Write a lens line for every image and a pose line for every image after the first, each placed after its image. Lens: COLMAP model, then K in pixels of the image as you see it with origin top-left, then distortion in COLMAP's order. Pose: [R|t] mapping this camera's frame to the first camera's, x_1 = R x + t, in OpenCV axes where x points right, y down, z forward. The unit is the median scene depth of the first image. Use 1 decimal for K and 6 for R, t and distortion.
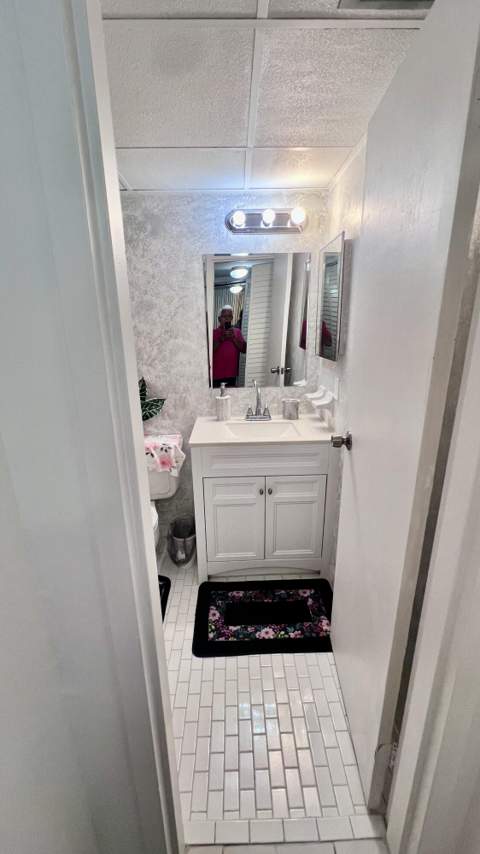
lens RADIAL K [[346.1, 0, 241.0], [0, 346.1, 426.7], [0, 0, 1]] dist [0.013801, -0.001910]
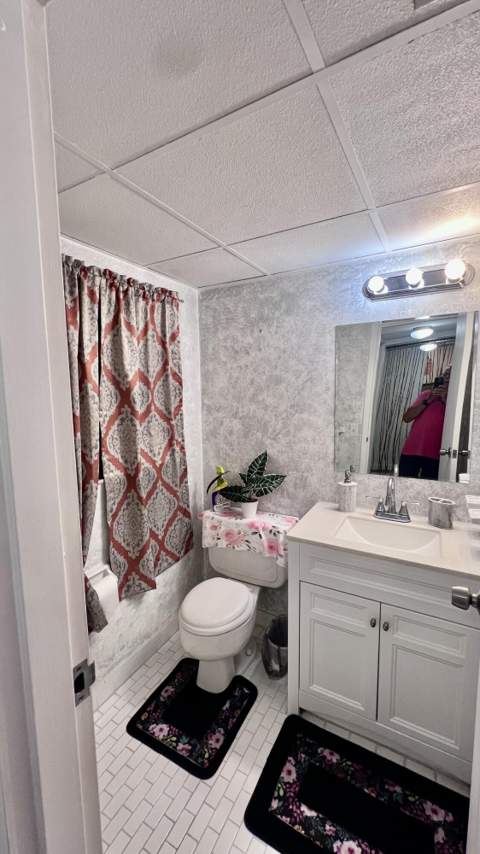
lens RADIAL K [[346.1, 0, 241.6], [0, 346.1, 429.3], [0, 0, 1]] dist [0.013801, -0.001910]
pose [[0.859559, 0.065070, -0.506877, 0.153481], [-0.145487, 0.981975, -0.120657, -0.080365], [0.489889, 0.177456, 0.853532, 0.142114]]
